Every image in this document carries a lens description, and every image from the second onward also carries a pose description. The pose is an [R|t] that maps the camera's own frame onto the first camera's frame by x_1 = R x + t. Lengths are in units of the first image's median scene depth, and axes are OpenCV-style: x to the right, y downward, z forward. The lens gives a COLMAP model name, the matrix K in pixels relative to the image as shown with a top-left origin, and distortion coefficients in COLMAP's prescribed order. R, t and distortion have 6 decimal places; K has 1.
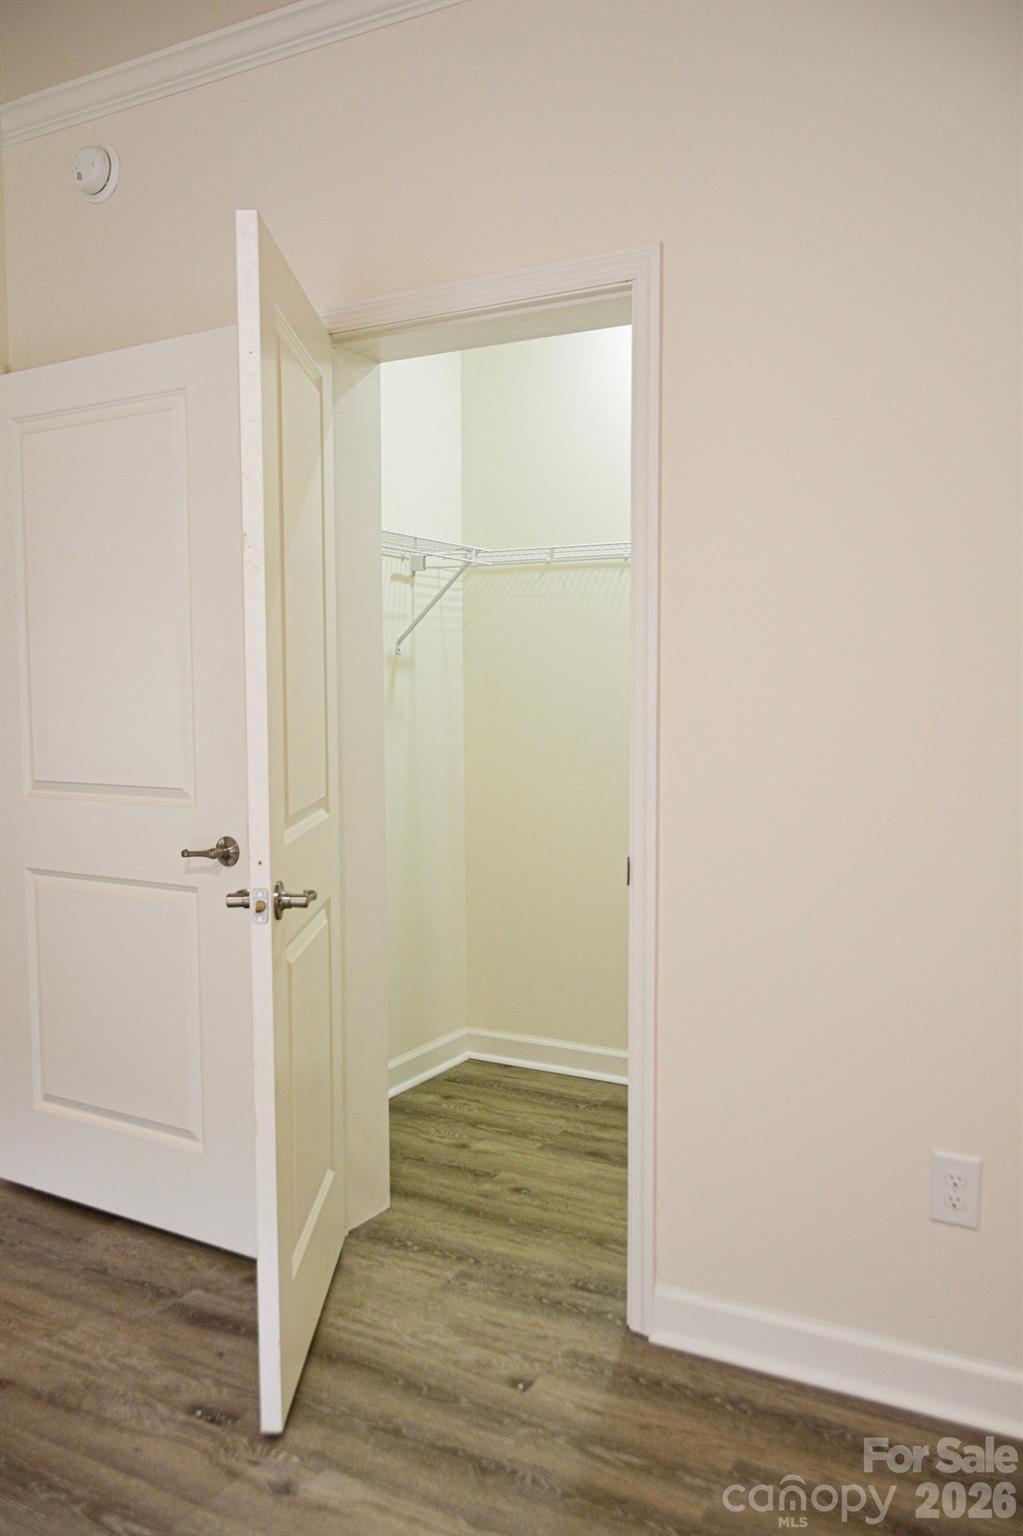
lens RADIAL K [[1209.9, 0, 490.6], [0, 1209.9, 795.8], [0, 0, 1]] dist [-0.016509, -0.007475]
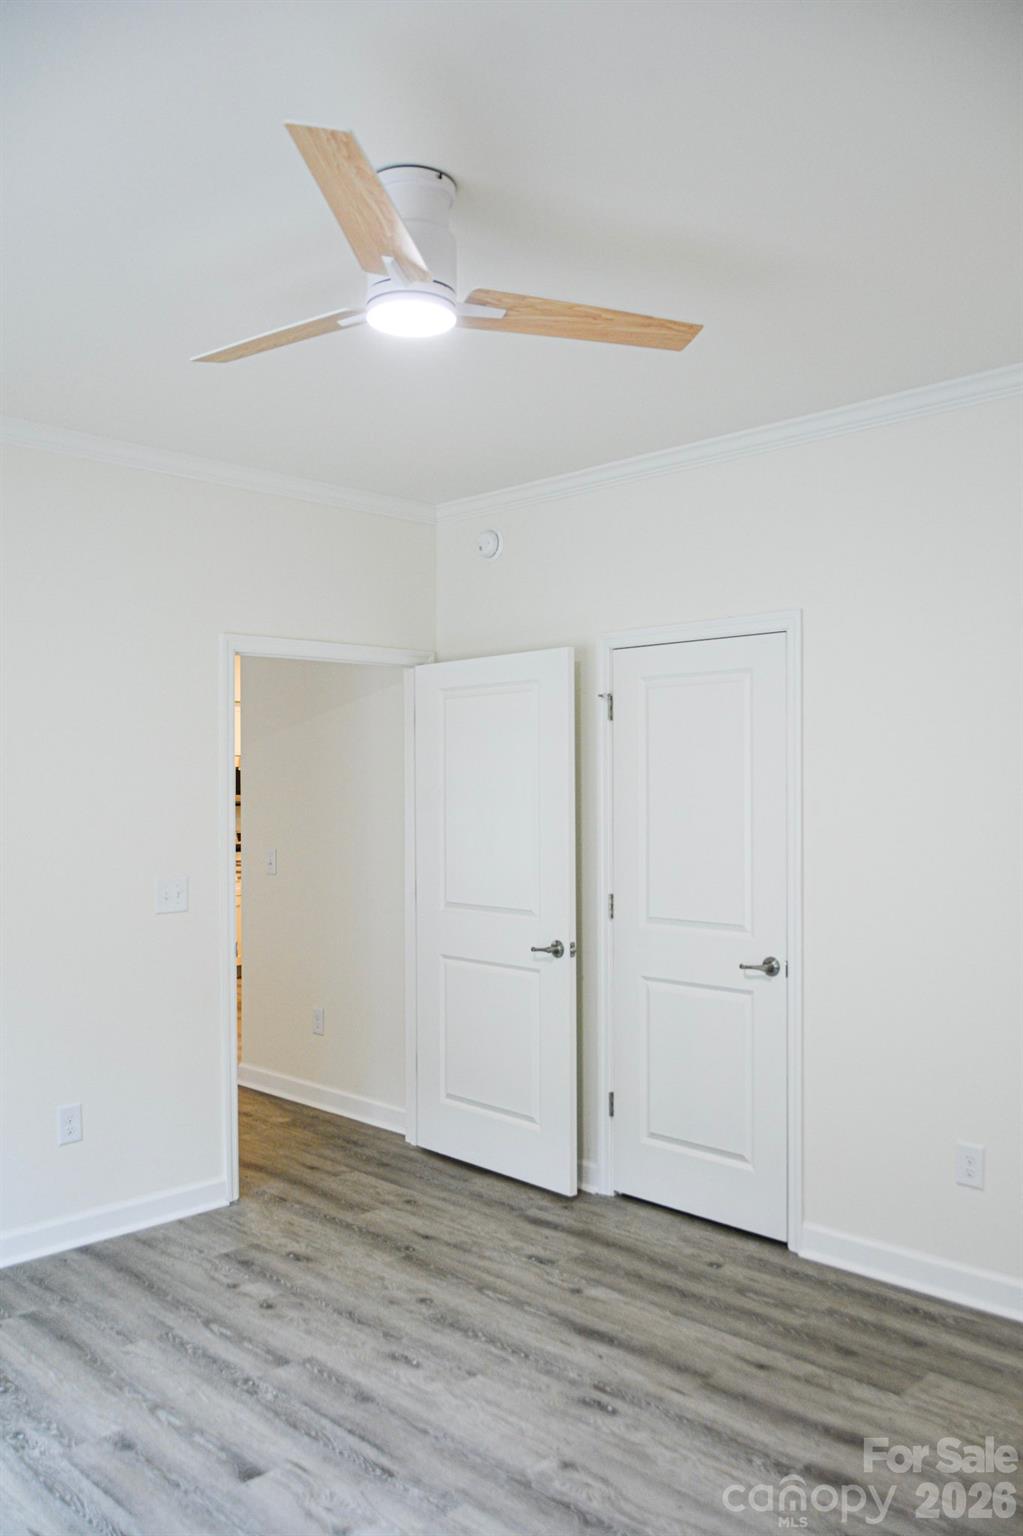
lens RADIAL K [[1209.9, 0, 490.6], [0, 1209.9, 795.8], [0, 0, 1]] dist [-0.016509, -0.007475]
pose [[0.959628, 0.000135, -0.281271, 0.199968], [-0.023281, 0.996607, -0.078950, -0.037815], [0.280306, 0.082311, 0.956375, -0.788754]]
